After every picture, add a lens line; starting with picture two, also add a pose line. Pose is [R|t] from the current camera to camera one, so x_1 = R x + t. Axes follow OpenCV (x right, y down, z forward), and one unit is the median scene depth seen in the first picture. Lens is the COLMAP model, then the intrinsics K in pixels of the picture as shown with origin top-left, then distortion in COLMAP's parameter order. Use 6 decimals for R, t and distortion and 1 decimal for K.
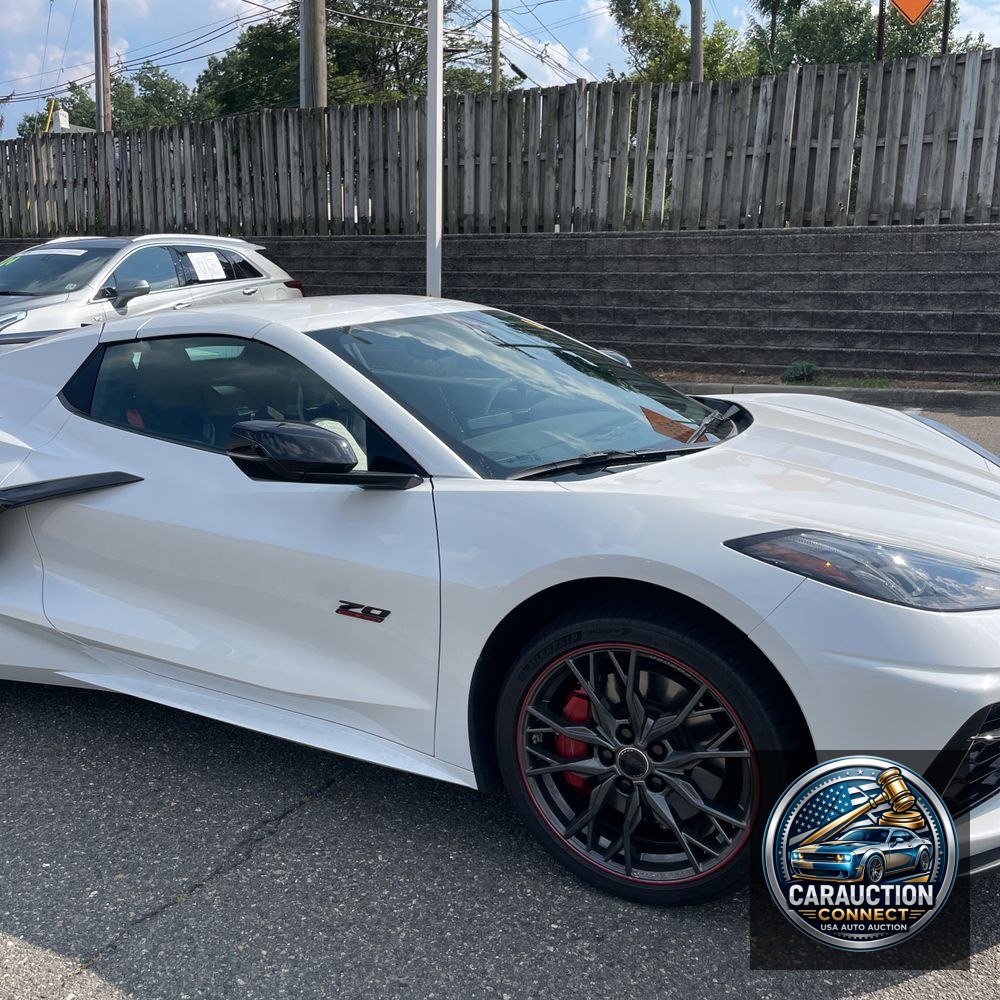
lens RADIAL K [[1017.5, 0, 506.2], [0, 1017.5, 498.4], [0, 0, 1]] dist [0.083079, -0.129767]
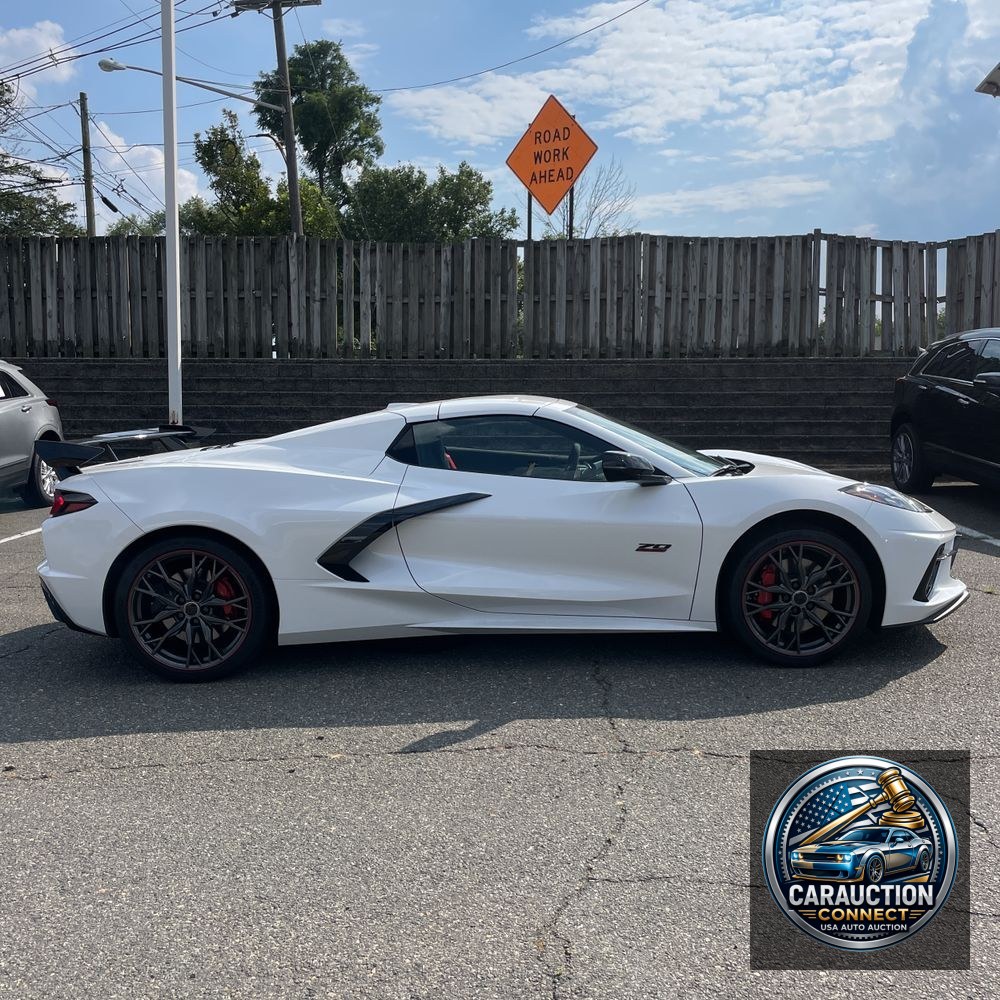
lens RADIAL K [[1017.5, 0, 506.2], [0, 1017.5, 498.4], [0, 0, 1]] dist [0.083079, -0.129767]
pose [[0.896854, -0.045246, 0.440007, -0.248870], [0.097811, 0.990415, -0.097523, 0.035827], [-0.431377, 0.130501, 0.892683, -0.126172]]
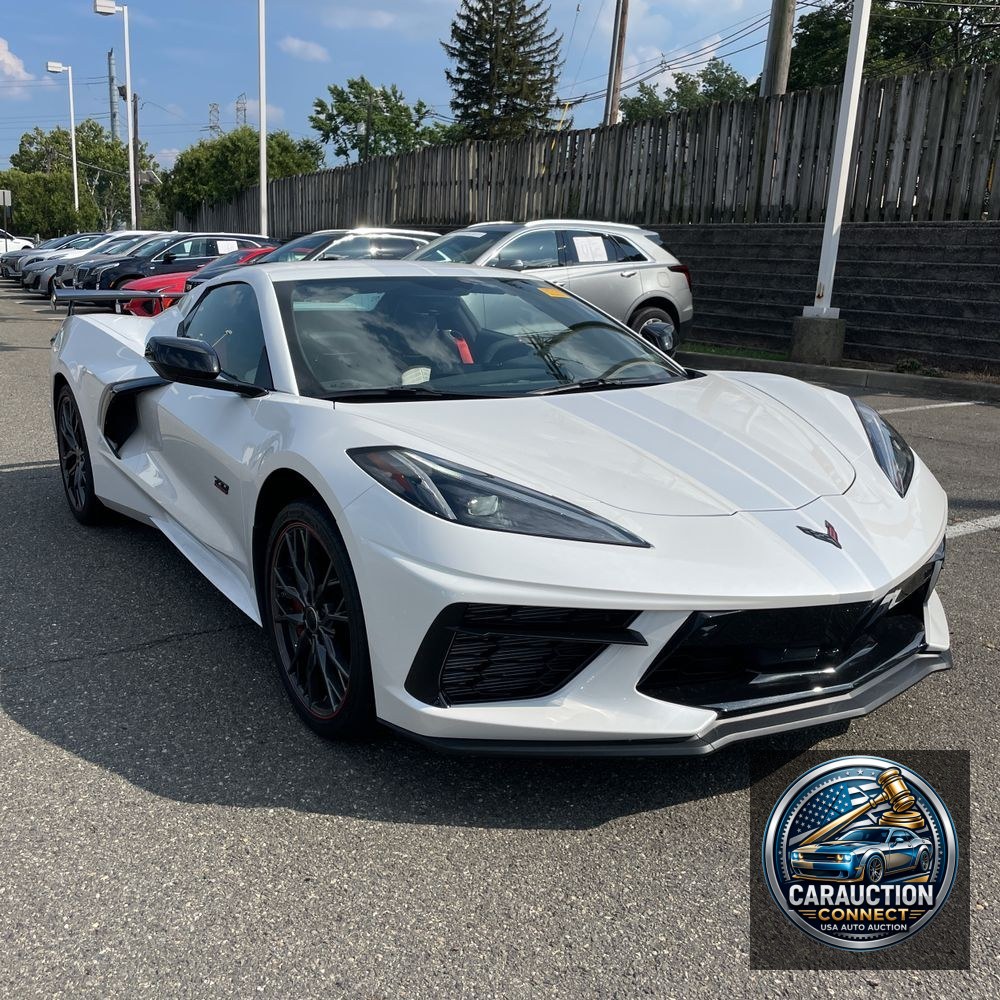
lens RADIAL K [[1017.5, 0, 506.2], [0, 1017.5, 498.4], [0, 0, 1]] dist [0.083079, -0.129767]
pose [[0.867667, 0.141023, -0.476724, 0.166399], [-0.137243, 0.989606, 0.042951, 0.003591], [0.477826, 0.028159, 0.878003, -0.001964]]
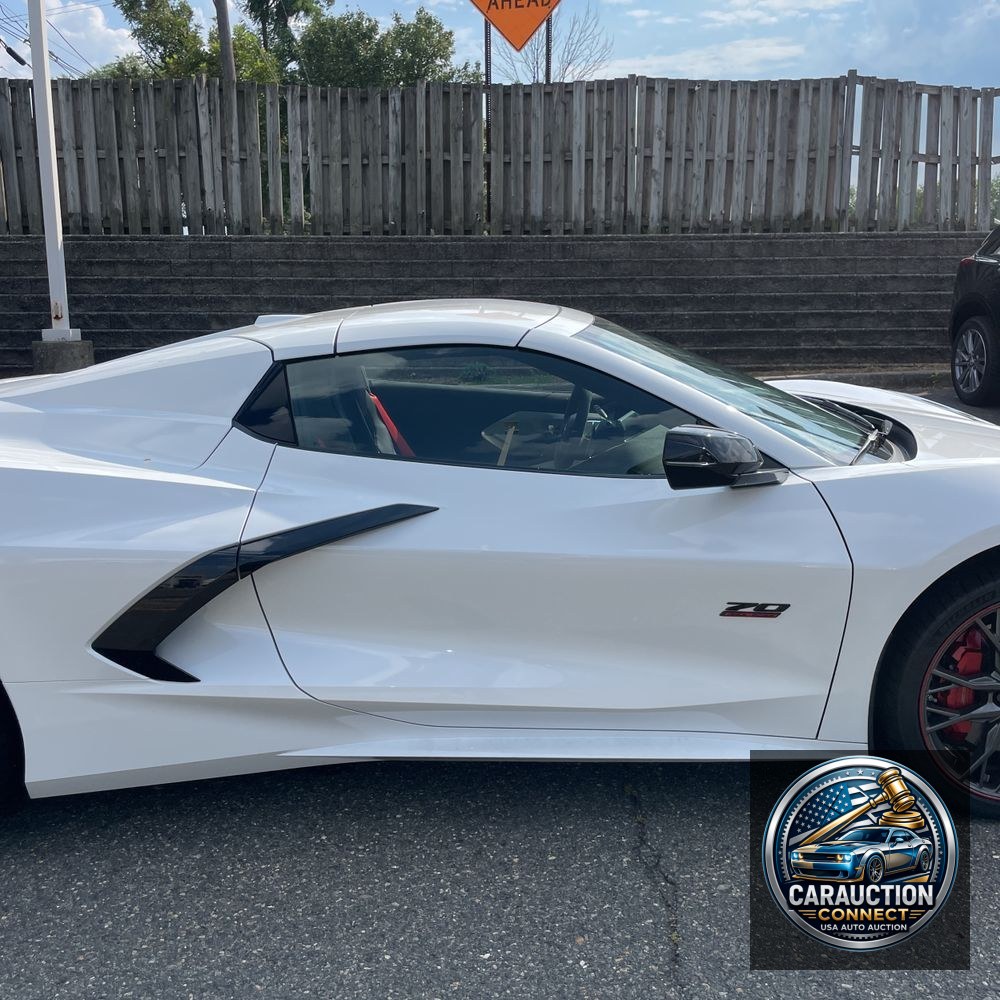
lens RADIAL K [[1017.5, 0, 506.2], [0, 1017.5, 498.4], [0, 0, 1]] dist [0.083079, -0.129767]
pose [[0.882251, -0.104859, 0.458953, -0.160953], [0.107606, 0.993987, 0.020249, -0.008925], [-0.458317, 0.031522, 0.888230, 0.042725]]
